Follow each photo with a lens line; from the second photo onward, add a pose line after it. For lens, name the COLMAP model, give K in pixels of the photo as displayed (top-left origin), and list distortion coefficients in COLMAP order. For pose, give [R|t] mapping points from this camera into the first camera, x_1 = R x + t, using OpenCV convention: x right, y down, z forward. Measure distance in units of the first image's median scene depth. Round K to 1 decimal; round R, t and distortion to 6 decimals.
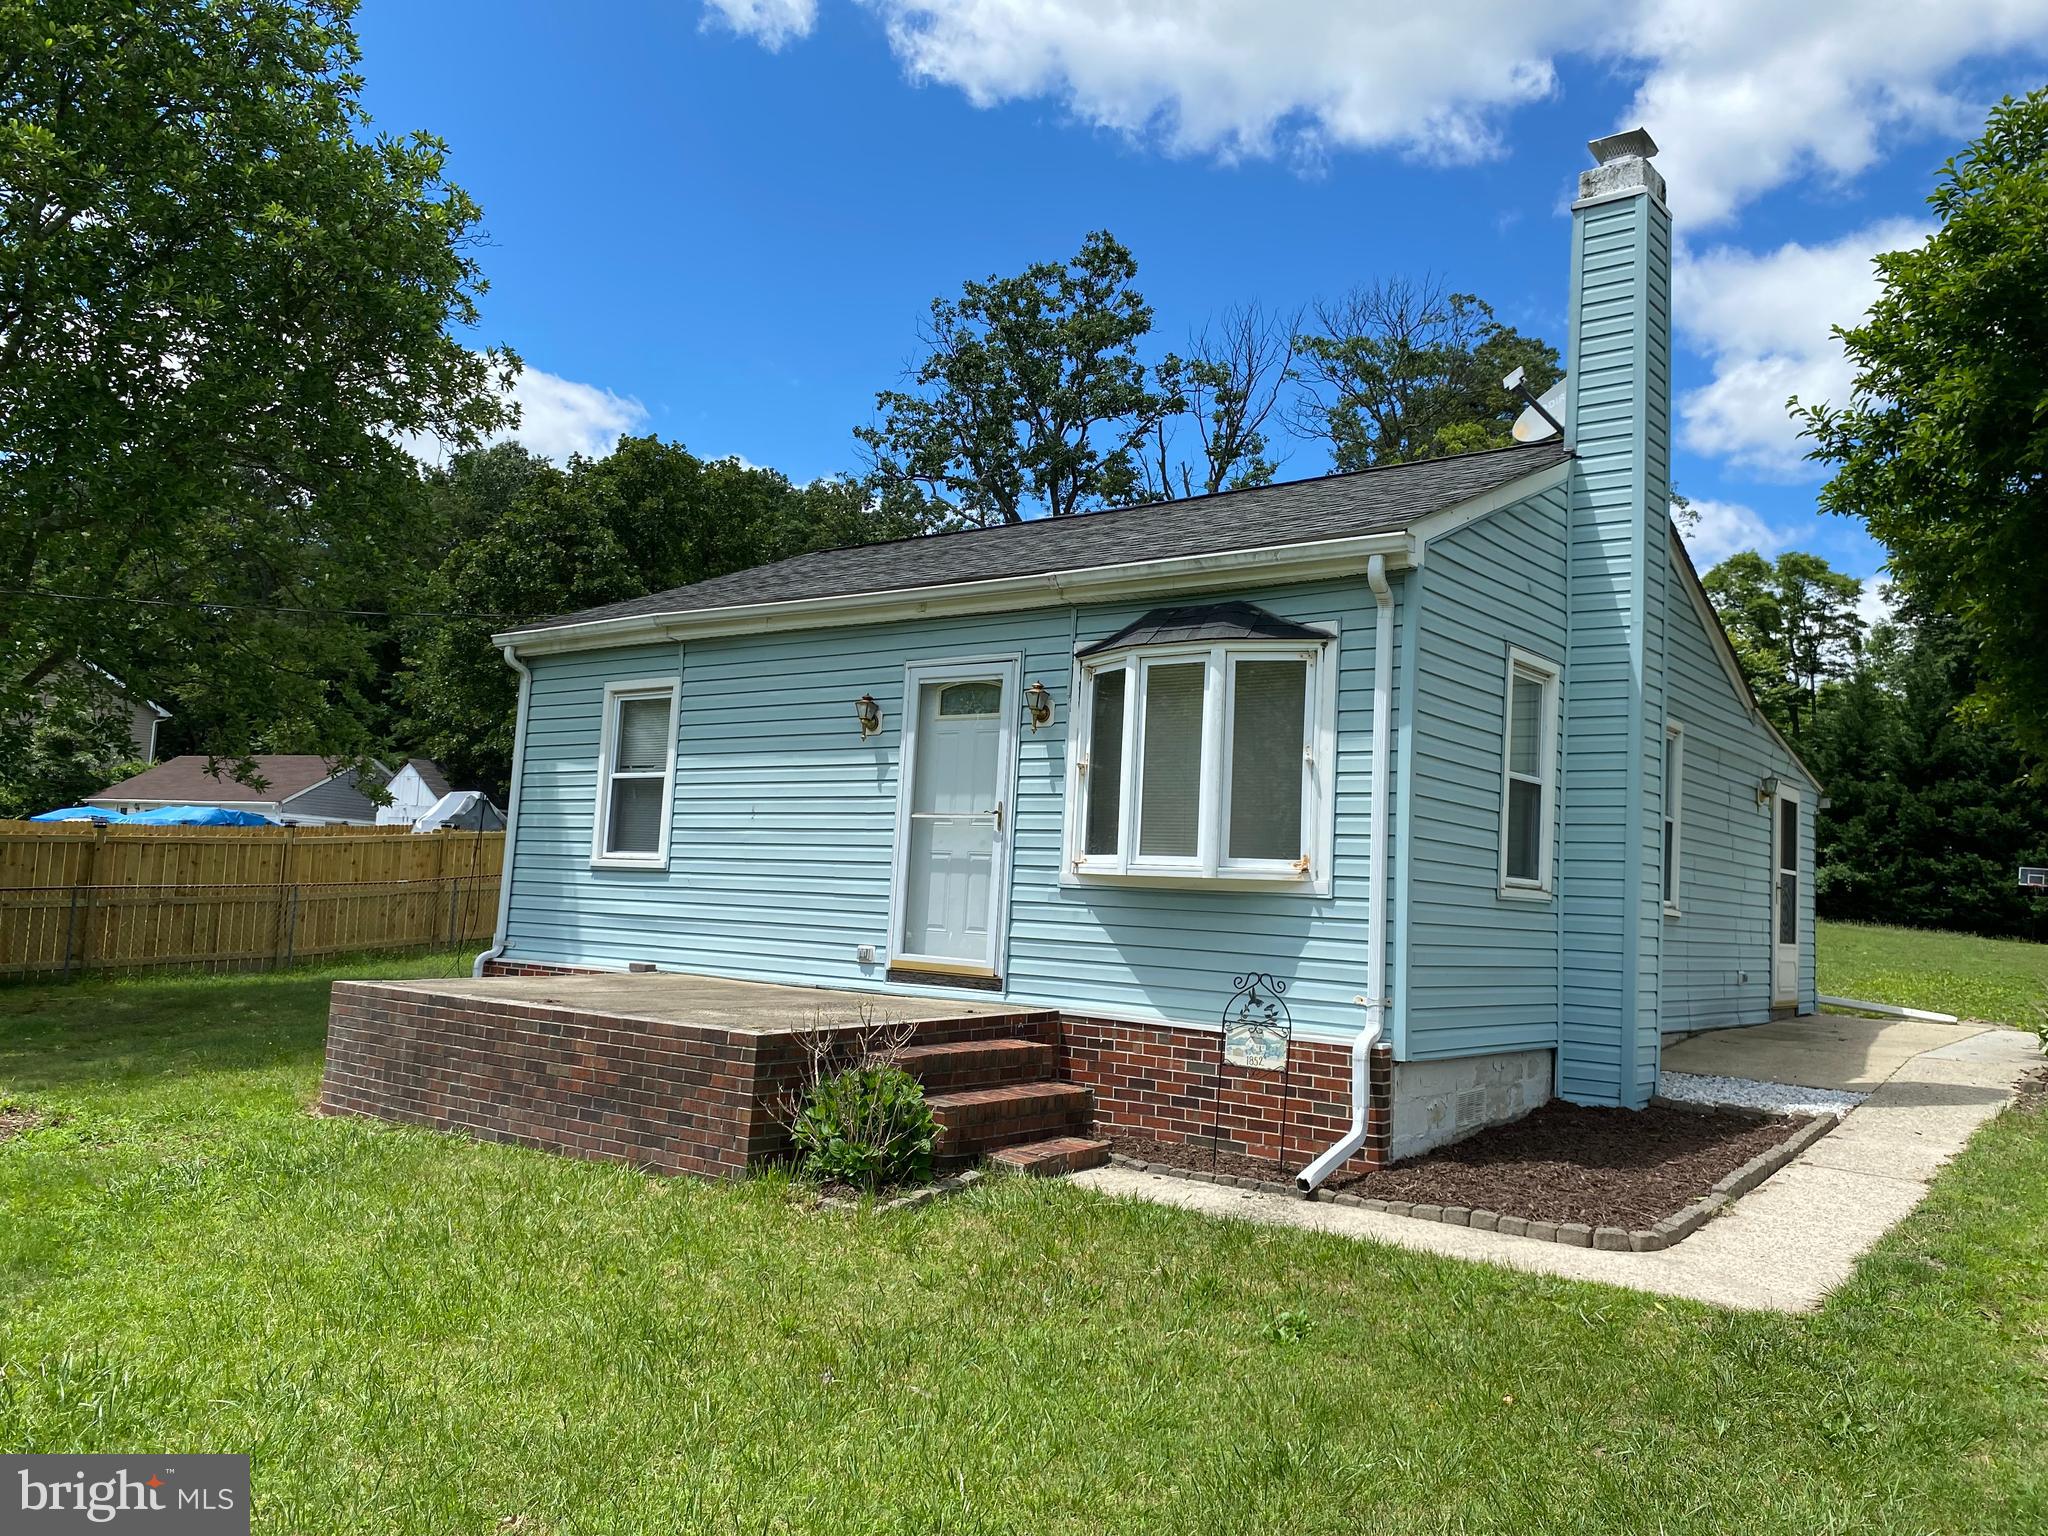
lens RADIAL K [[1554.4, 0, 1024.0], [0, 1554.4, 768.0], [0, 0, 1]] dist [0.110906, -0.243140]
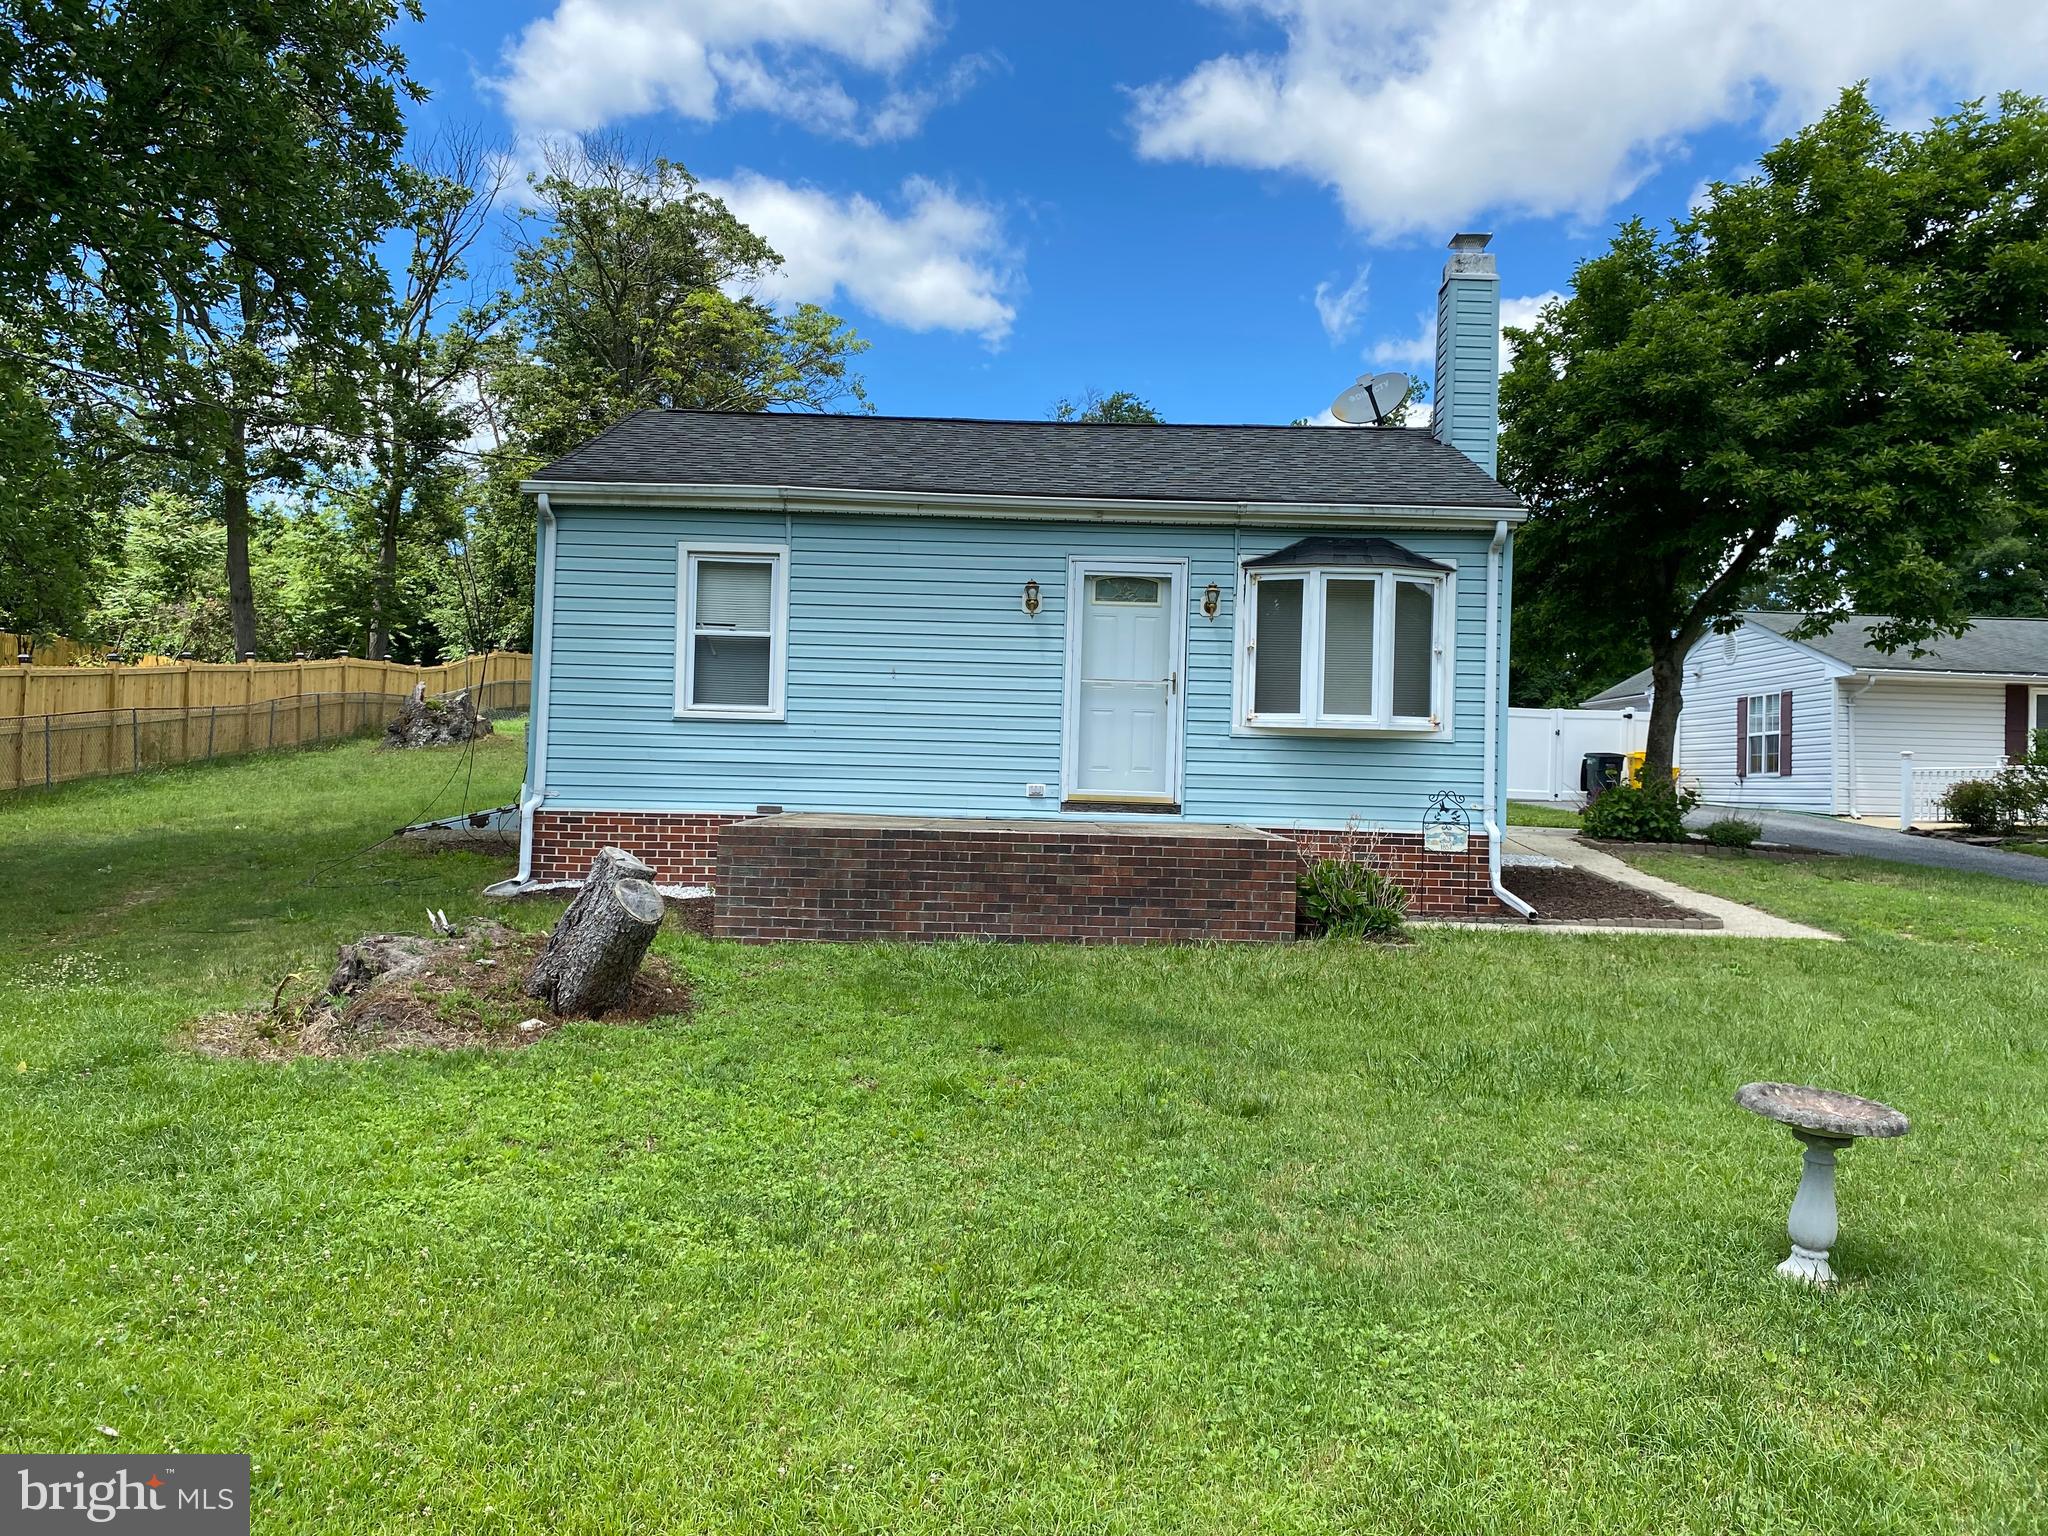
lens RADIAL K [[1567.7, 0, 1024.0], [0, 1567.7, 768.0], [0, 0, 1]] dist [0.160560, -0.000620]
pose [[0.791365, -0.017063, 0.611105, -0.942219], [-0.043552, 0.995497, 0.084194, -0.003940], [-0.609790, -0.093243, 0.787059, 0.021226]]
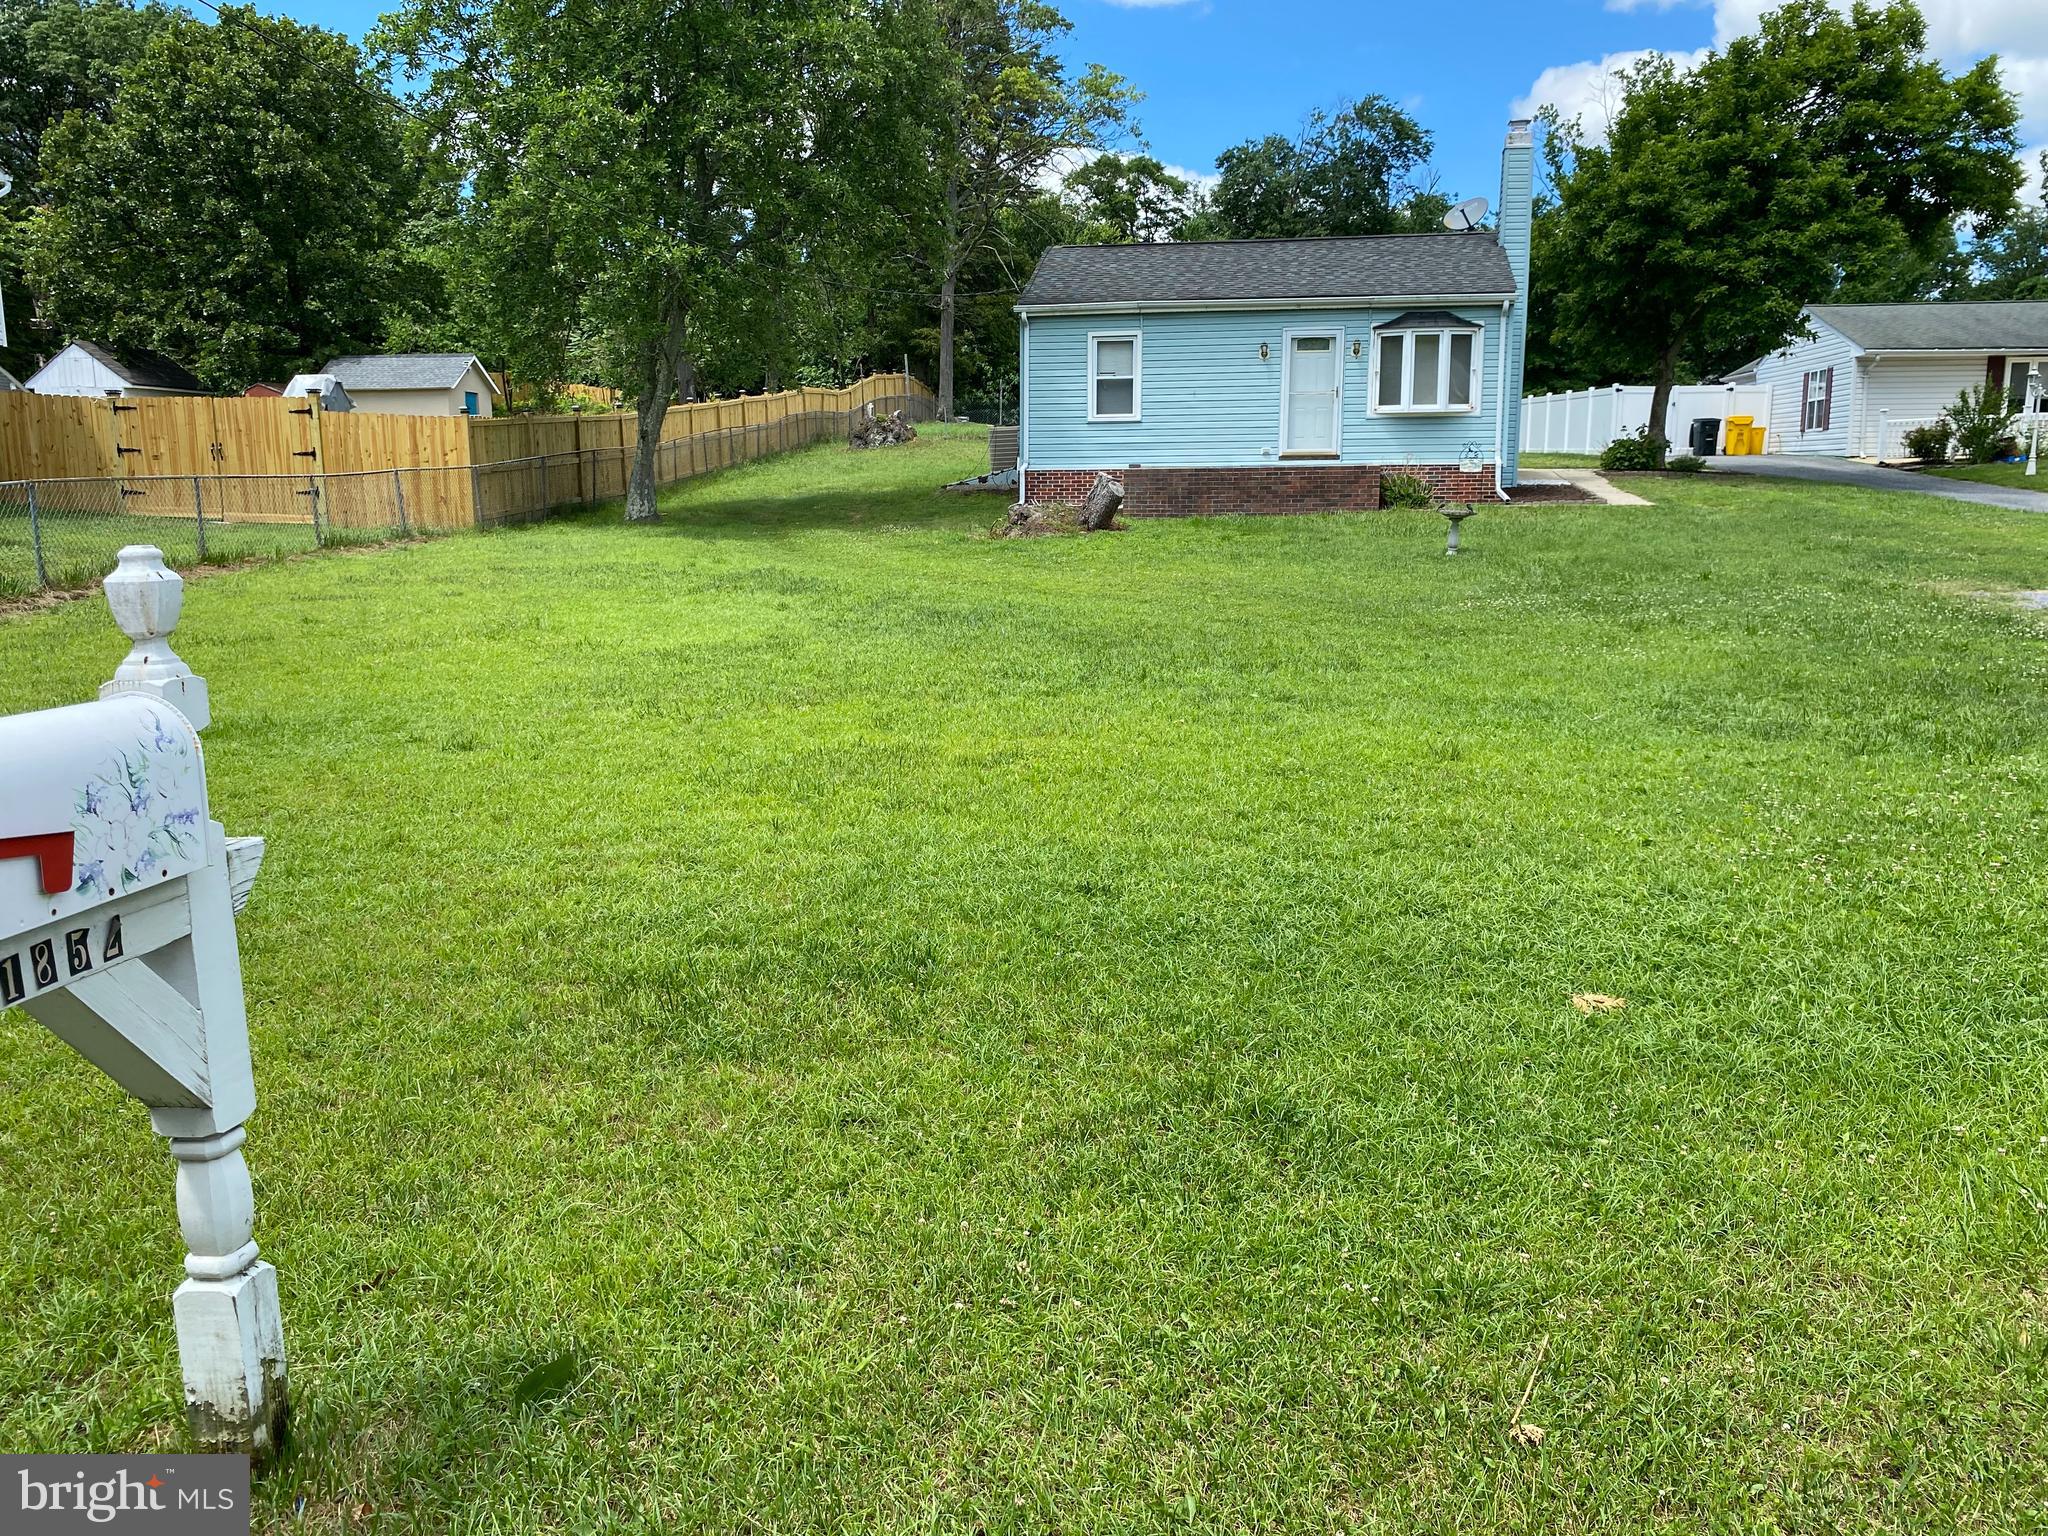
lens RADIAL K [[1554.4, 0, 1024.0], [0, 1554.4, 768.0], [0, 0, 1]] dist [0.110906, -0.243140]
pose [[0.879954, -0.136435, 0.455046, -1.784746], [0.005803, 0.960888, 0.276877, -0.095833], [-0.475024, -0.240998, 0.846329, -1.147933]]
